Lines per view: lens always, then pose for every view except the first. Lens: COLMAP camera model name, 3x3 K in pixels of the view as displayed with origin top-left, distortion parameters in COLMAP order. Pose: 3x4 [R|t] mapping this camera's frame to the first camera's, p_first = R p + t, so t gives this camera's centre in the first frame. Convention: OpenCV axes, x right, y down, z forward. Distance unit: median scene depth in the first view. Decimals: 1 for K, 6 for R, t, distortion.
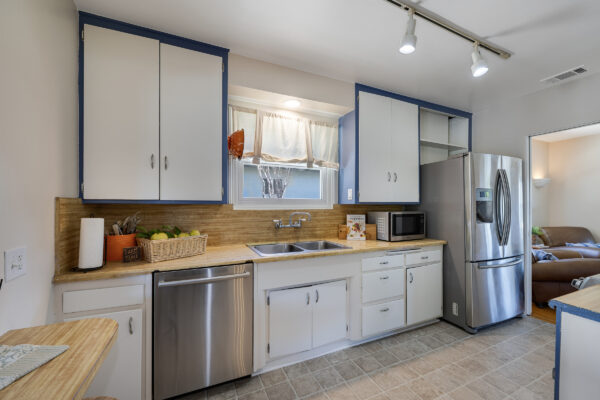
lens RADIAL K [[241.1, 0, 300.9], [0, 241.1, 204.3], [0, 0, 1]] dist [0.000432, 0.000106]
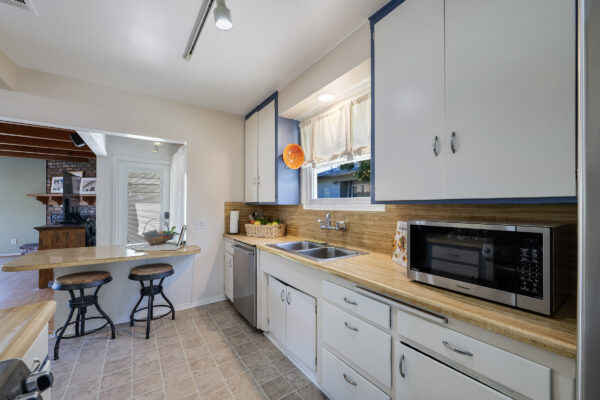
lens RADIAL K [[241.1, 0, 300.9], [0, 241.1, 204.3], [0, 0, 1]] dist [0.000432, 0.000106]
pose [[0.174164, -0.002888, -0.984712, 0.936486], [0.001551, 0.999995, -0.002659, 0.001287], [0.984715, -0.001064, 0.174168, 0.789787]]
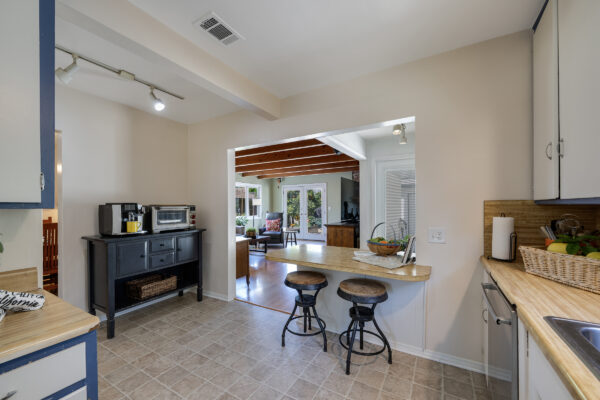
lens RADIAL K [[243.2, 0, 298.6], [0, 243.2, 206.9], [0, 0, 1]] dist [0.002615, 0.000213]
pose [[-0.823911, 0.004717, -0.566700, 0.408395], [0.007550, 0.999968, -0.002654, 0.001648], [0.566670, -0.006465, -0.823920, 0.920972]]
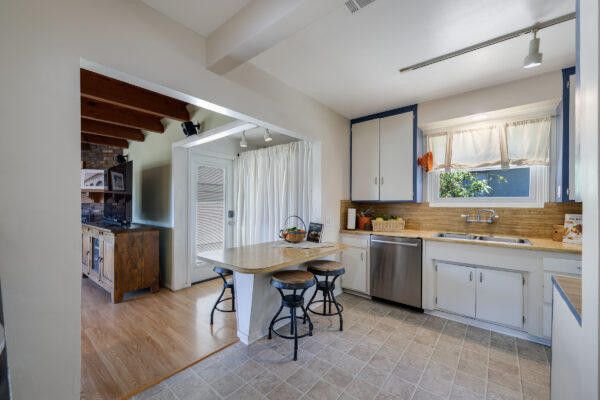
lens RADIAL K [[241.1, 0, 300.9], [0, 241.1, 204.3], [0, 0, 1]] dist [0.000432, 0.000106]
pose [[0.438392, 0.004787, -0.898771, 0.689745], [0.000704, 0.999984, 0.005669, 0.001140], [0.898783, -0.003118, 0.438382, -0.326041]]
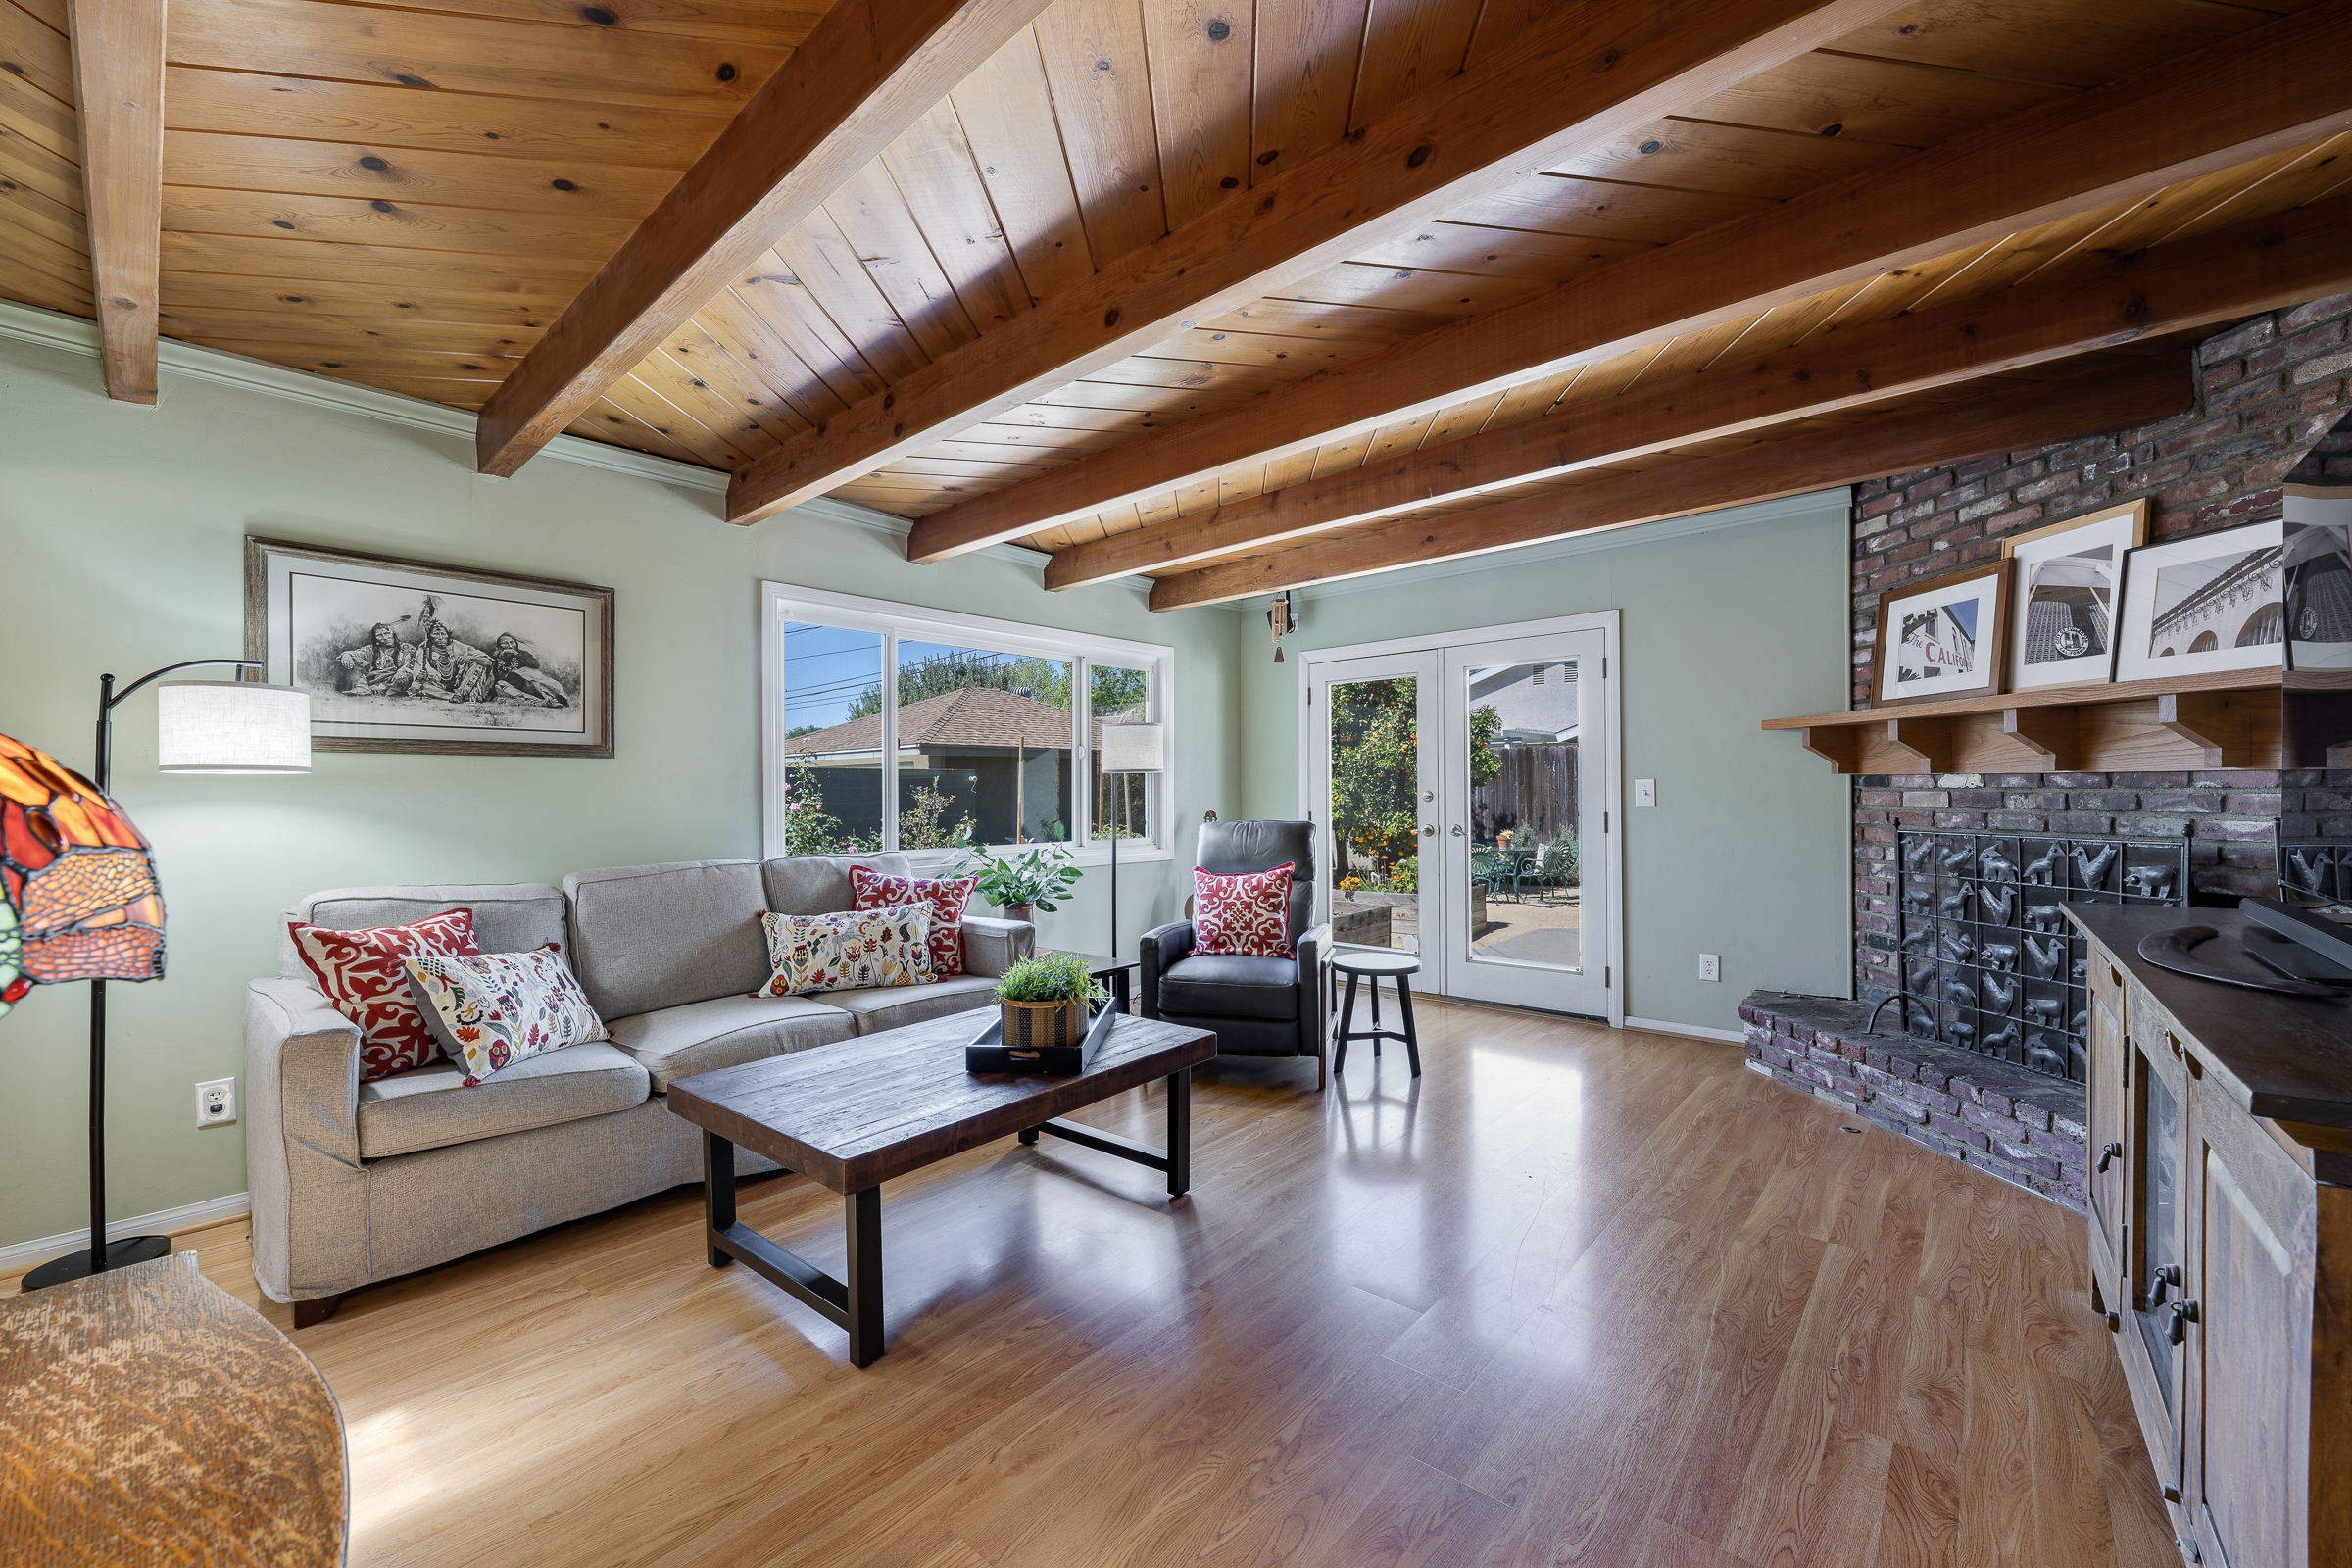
lens RADIAL K [[924.9, 0, 1179.2], [0, 924.9, 801.2], [0, 0, 1]] dist [0.000047, -0.000164]
pose [[-0.913100, 0.011922, -0.407562, -0.393076], [0.010765, 0.999929, 0.005133, 0.019857], [0.407594, 0.000300, -0.913163, -0.516289]]
